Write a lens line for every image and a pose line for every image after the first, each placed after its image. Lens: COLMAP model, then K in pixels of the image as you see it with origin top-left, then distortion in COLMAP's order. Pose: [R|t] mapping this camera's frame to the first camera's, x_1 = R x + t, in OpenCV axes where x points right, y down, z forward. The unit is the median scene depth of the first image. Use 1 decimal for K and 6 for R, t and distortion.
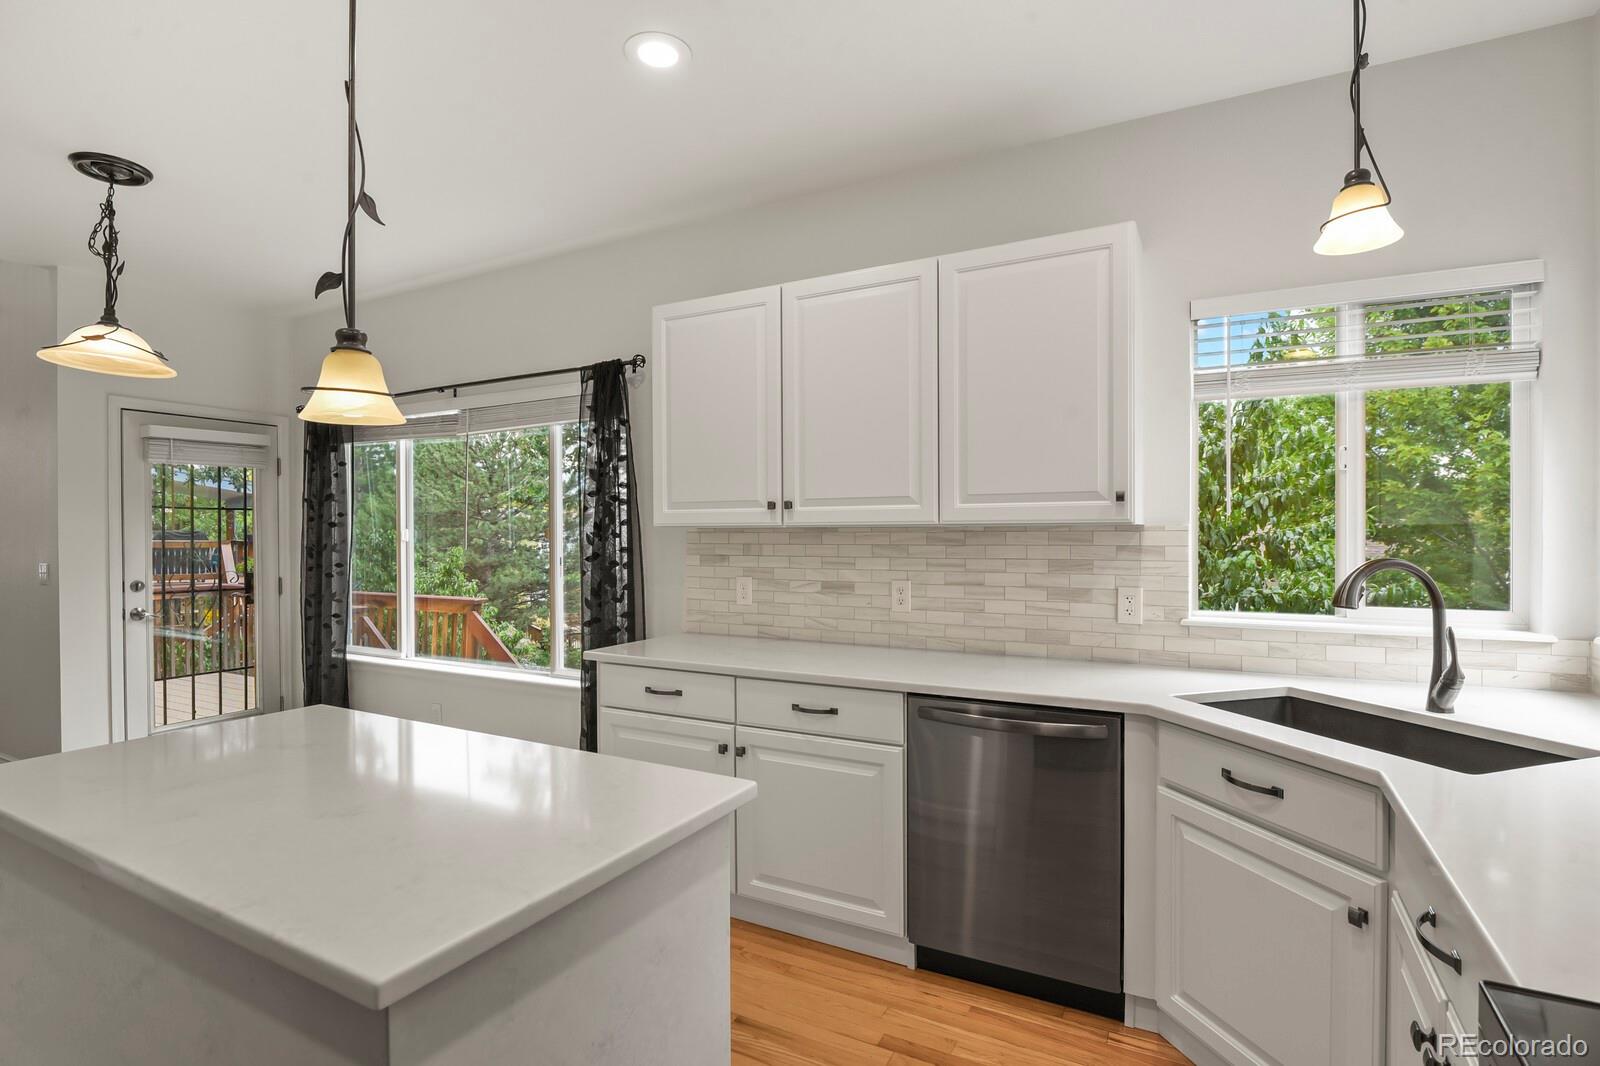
lens RADIAL K [[775.2, 0, 803.3], [0, 775.2, 538.5], [0, 0, 1]] dist [-0.004057, -0.007351]
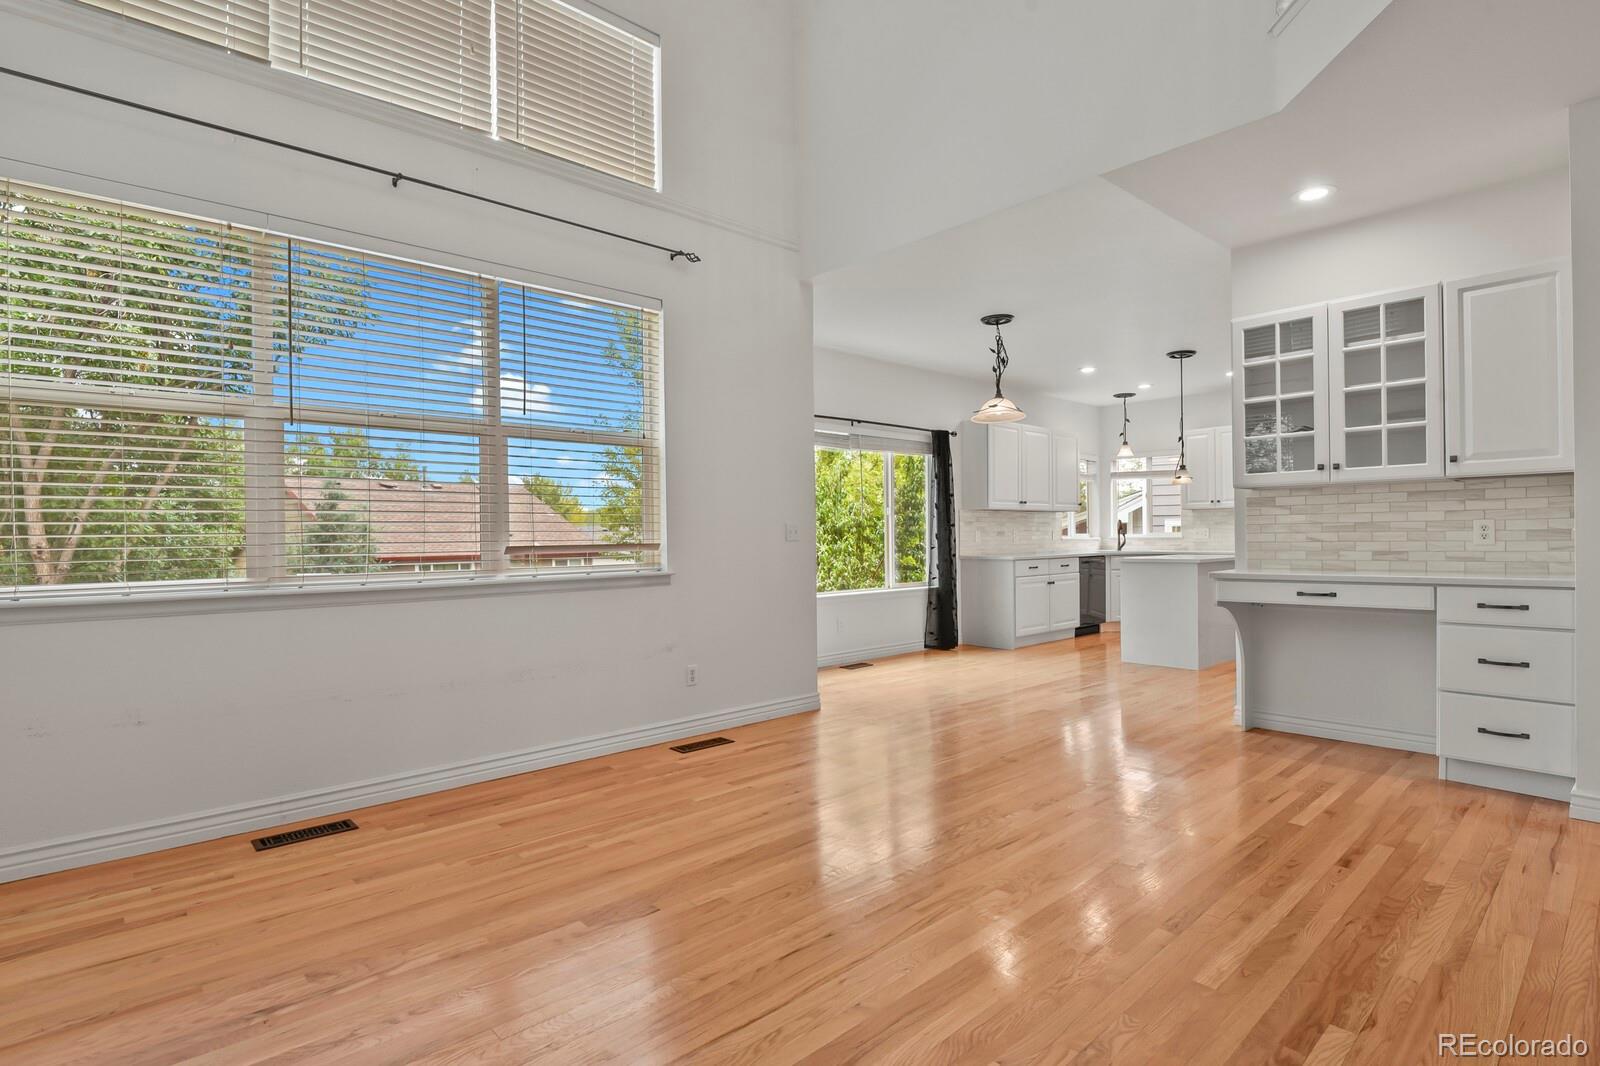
lens RADIAL K [[792.1, 0, 803.3], [0, 792.1, 538.0], [0, 0, 1]] dist [-0.004767, -0.009006]
pose [[0.329195, -0.001711, 0.944260, -2.974921], [0.014985, 0.999882, -0.003412, 0.083441], [-0.944143, 0.015273, 0.329182, 0.797017]]
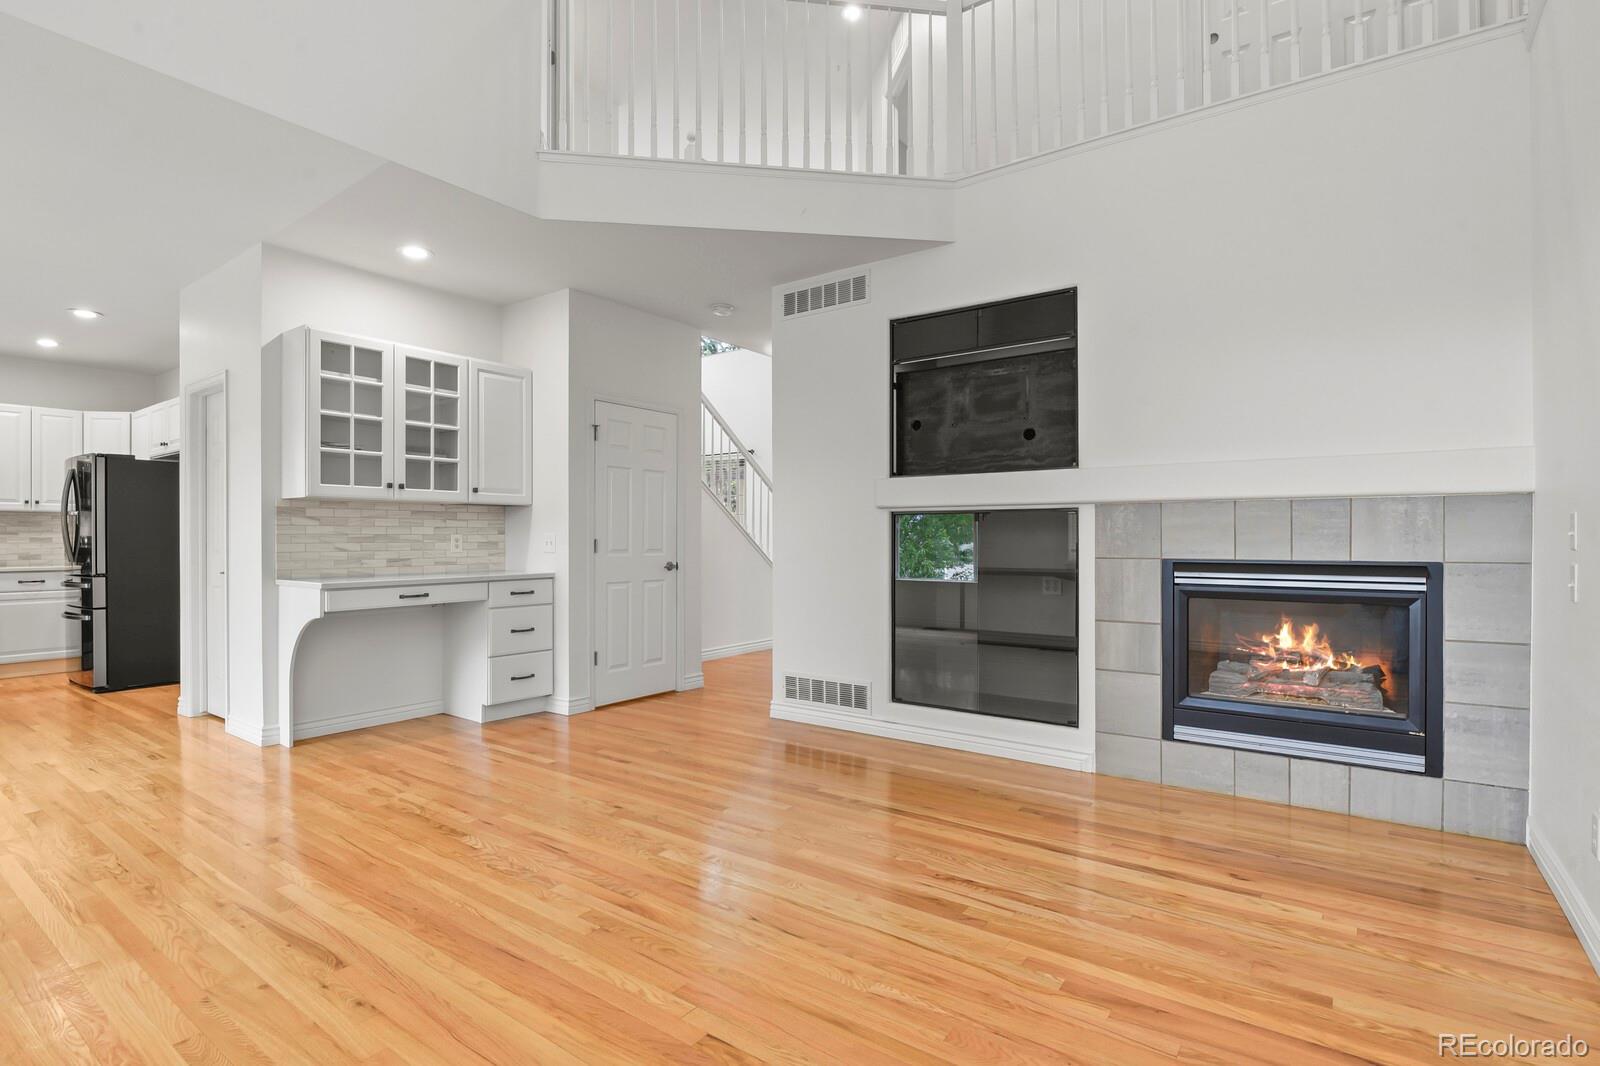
lens RADIAL K [[778.7, 0, 802.2], [0, 778.7, 537.0], [0, 0, 1]] dist [-0.001914, -0.009966]
pose [[-0.990570, 0.006235, 0.136869, -2.414259], [0.006630, 0.999975, 0.002432, 0.072743], [-0.136850, 0.003316, -0.990586, 1.797383]]
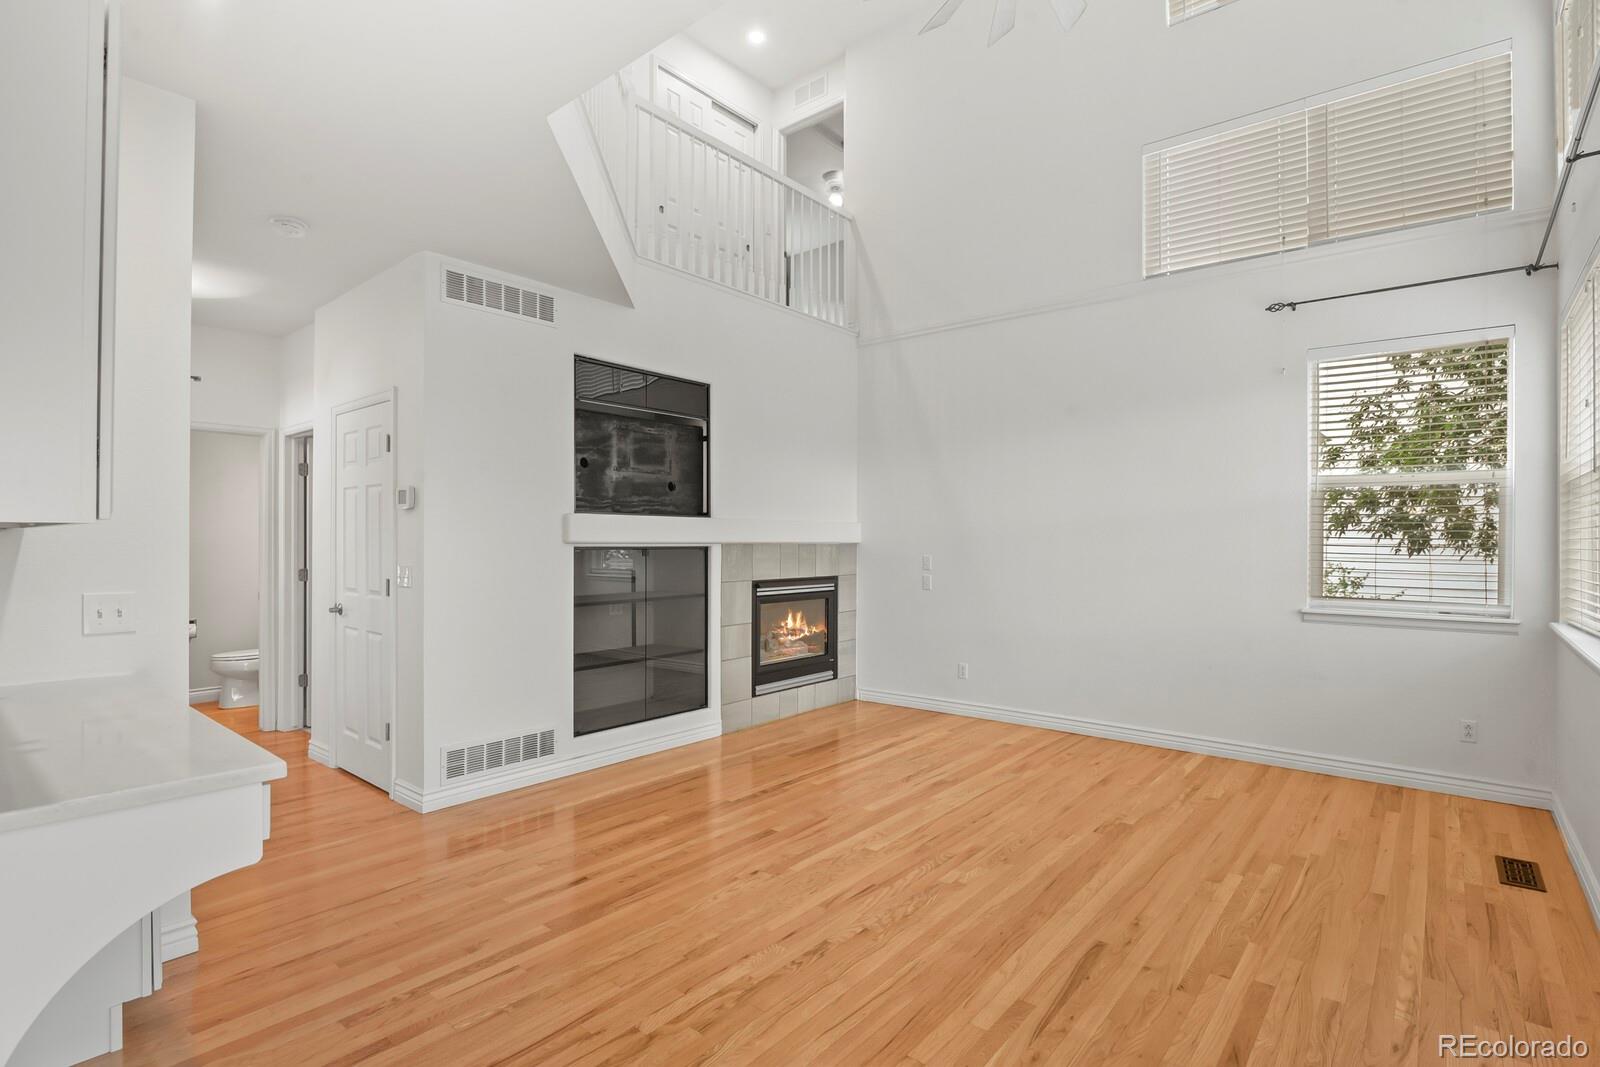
lens RADIAL K [[778.7, 0, 802.2], [0, 778.7, 537.5], [0, 0, 1]] dist [-0.001914, -0.009966]
pose [[-0.201145, 0.001963, -0.979560, -0.981714], [-0.006496, 0.999973, 0.003338, 0.002277], [0.979540, 0.007034, -0.201127, 1.005483]]
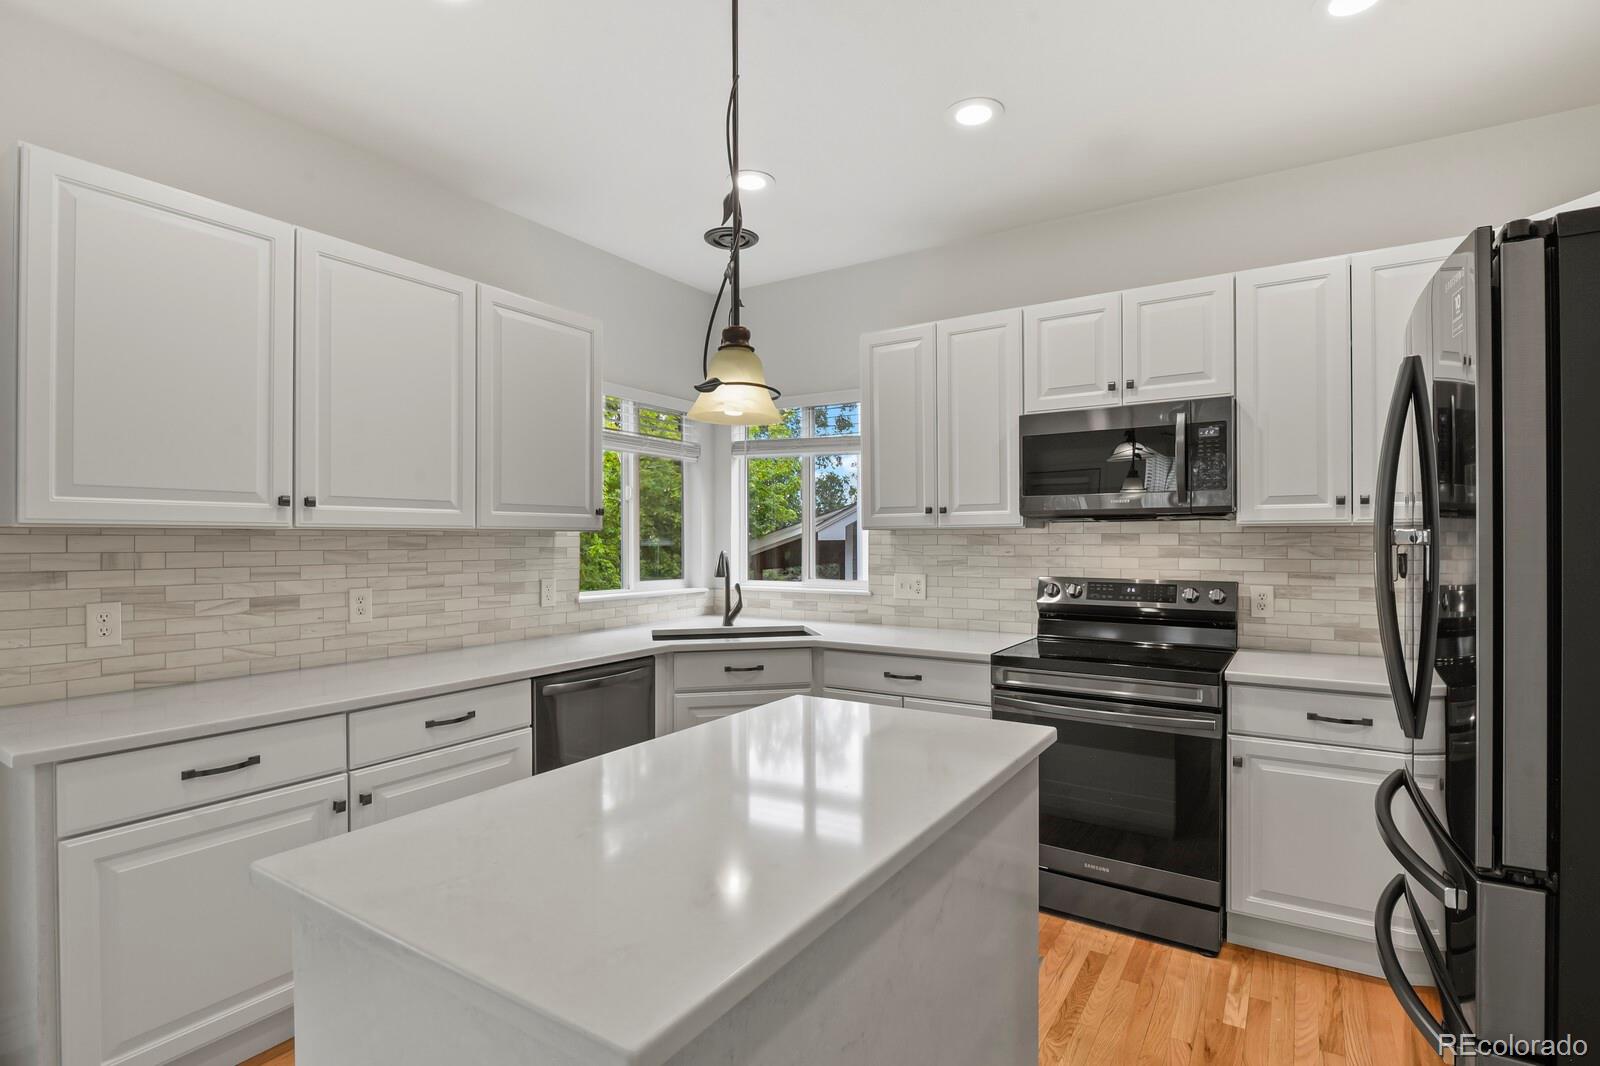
lens RADIAL K [[778.7, 0, 802.2], [0, 778.7, 537.0], [0, 0, 1]] dist [-0.001914, -0.009966]
pose [[0.076899, 0.005188, 0.997025, -0.776400], [0.007435, 0.999956, -0.005777, 0.002265], [-0.997011, 0.007857, 0.076857, 0.414259]]
